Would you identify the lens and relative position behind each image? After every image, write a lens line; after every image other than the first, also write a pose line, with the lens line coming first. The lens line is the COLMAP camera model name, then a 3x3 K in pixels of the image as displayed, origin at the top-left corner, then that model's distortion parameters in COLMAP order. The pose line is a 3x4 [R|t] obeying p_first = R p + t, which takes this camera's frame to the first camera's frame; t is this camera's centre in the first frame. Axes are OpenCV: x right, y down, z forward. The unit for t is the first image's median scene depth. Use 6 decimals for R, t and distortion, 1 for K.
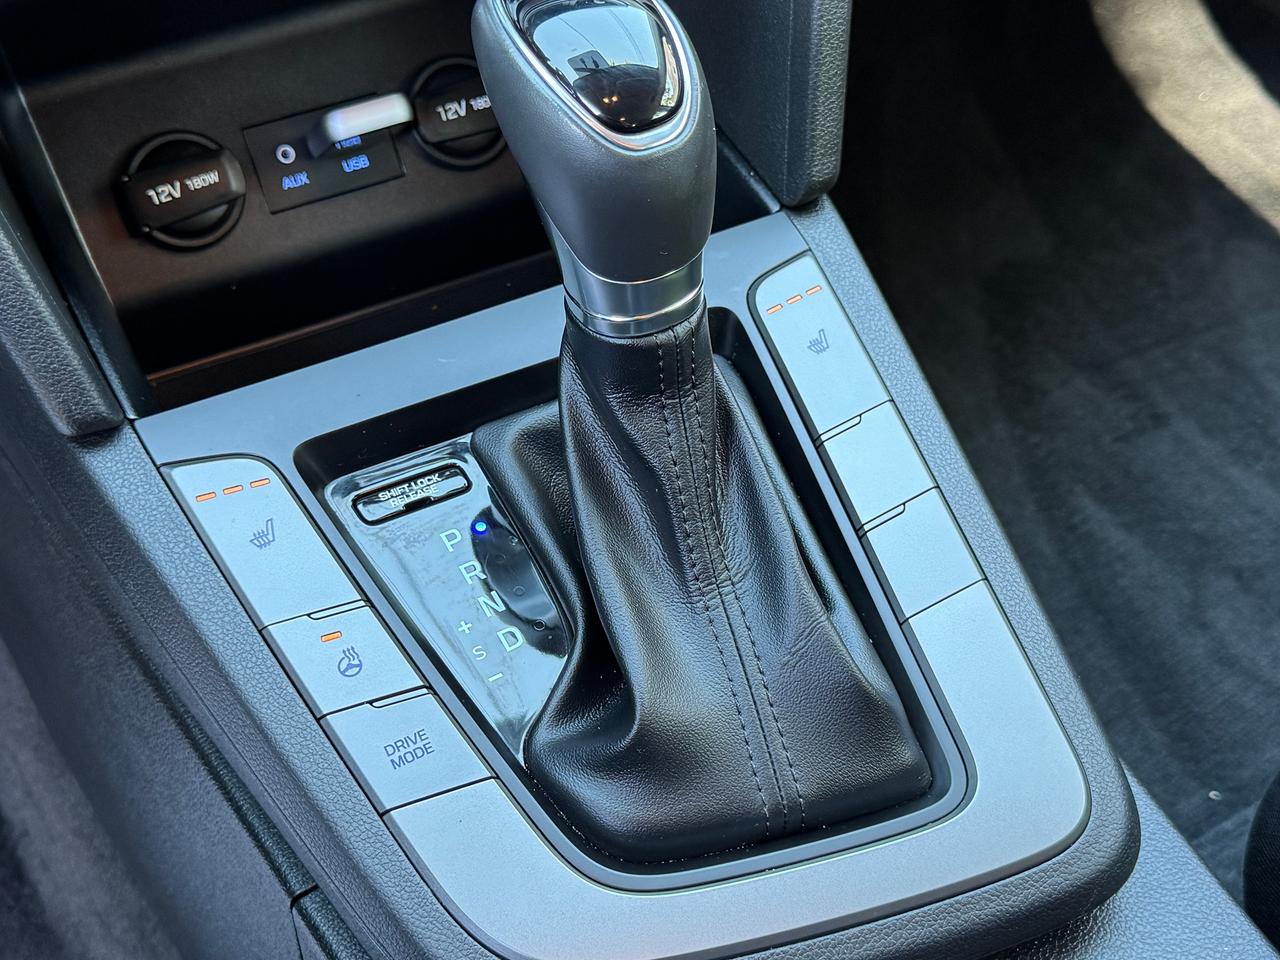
lens RADIAL K [[1713.6, 0, 644.1], [0, 1713.6, 482.3], [0, 0, 1]] dist [0.106860, 0.000000]
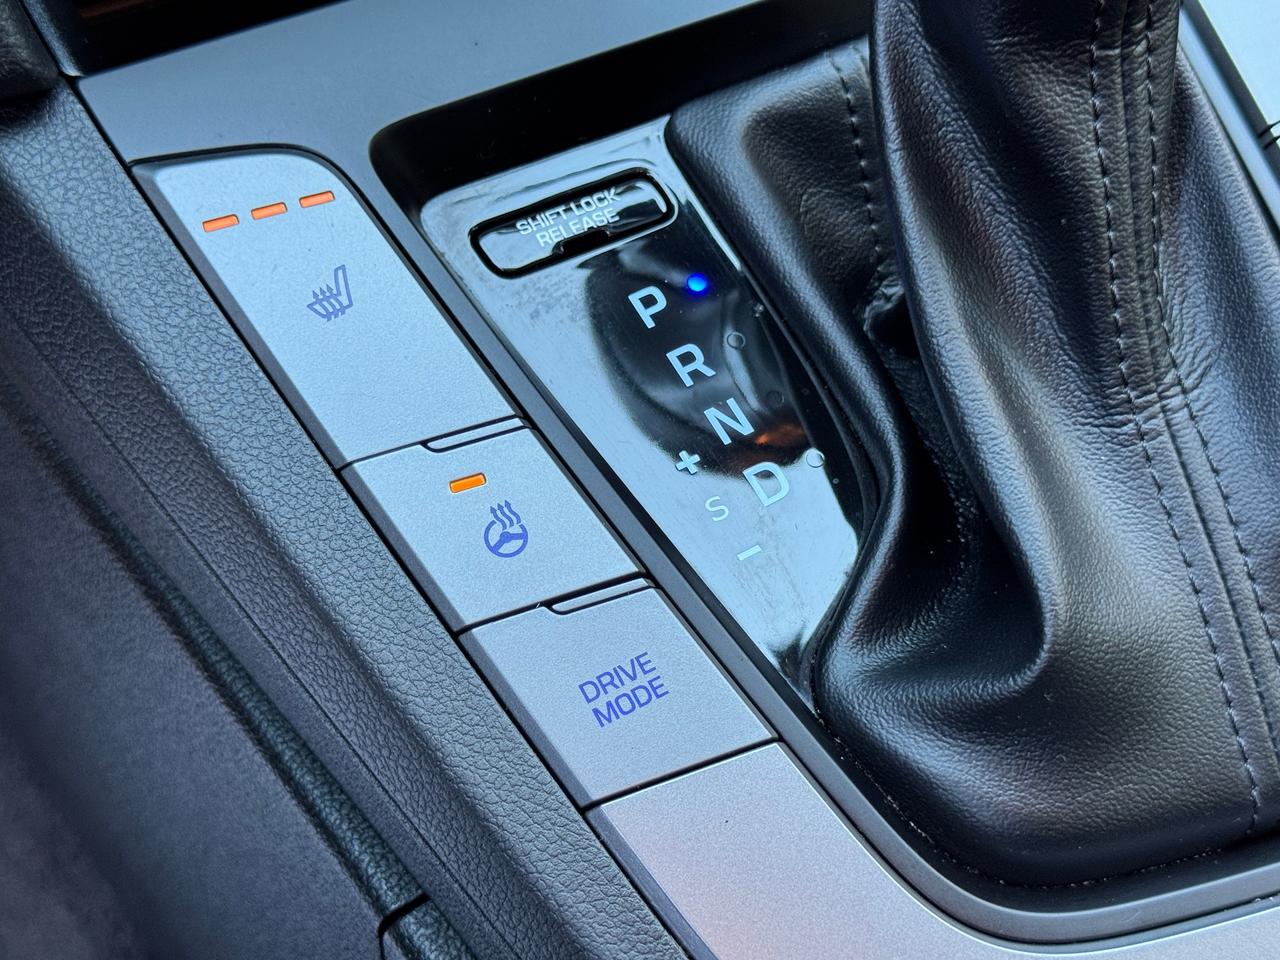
lens RADIAL K [[1893.6, 0, 635.4], [0, 1893.6, 480.5], [0, 0, 1]] dist [0.077932, 0.000000]
pose [[0.997771, 0.002686, 0.066680, -0.166340], [-0.012060, 0.989997, 0.140569, 0.002790], [-0.065636, -0.141060, 0.987823, 0.390374]]
